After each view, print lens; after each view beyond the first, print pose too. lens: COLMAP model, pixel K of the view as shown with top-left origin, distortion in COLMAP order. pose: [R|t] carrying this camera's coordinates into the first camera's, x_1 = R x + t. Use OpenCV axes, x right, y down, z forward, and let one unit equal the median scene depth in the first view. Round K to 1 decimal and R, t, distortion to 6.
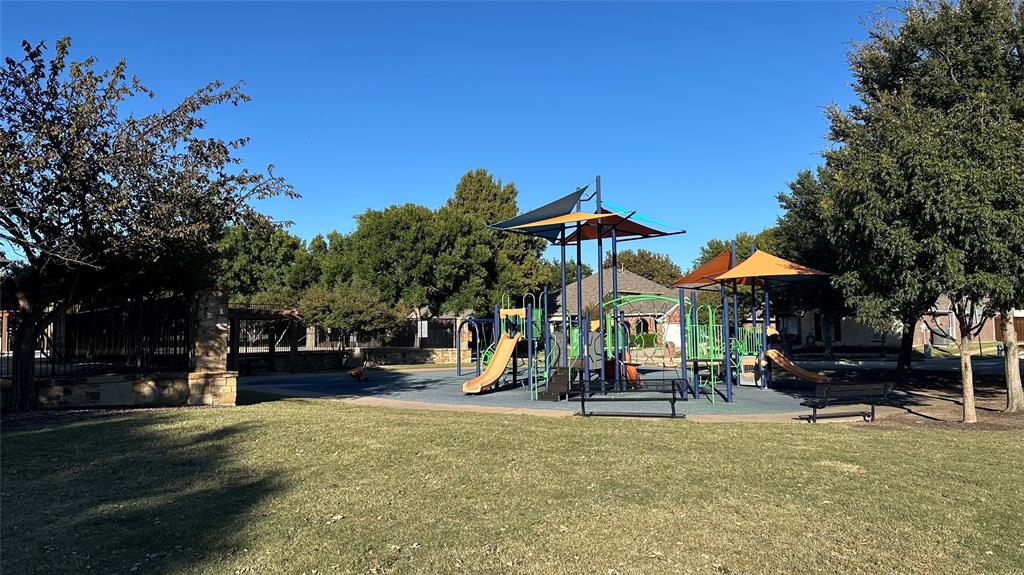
lens RADIAL K [[738.7, 0, 510.6], [0, 738.7, 287.8], [0, 0, 1]] dist [0.000798, -0.000046]
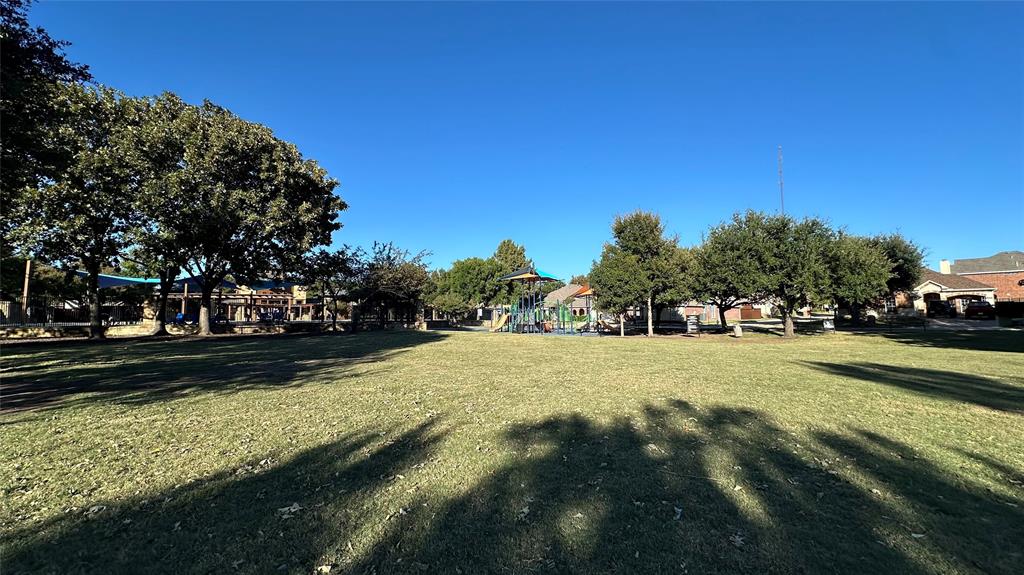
lens RADIAL K [[420.2, 0, 513.5], [0, 420.2, 291.6], [0, 0, 1]] dist [-0.000044, 0.000000]
pose [[0.998483, 0.004441, -0.054887, 0.056871], [-0.004286, 0.999986, 0.002938, -0.014098], [0.054900, -0.002698, 0.998488, -0.314230]]
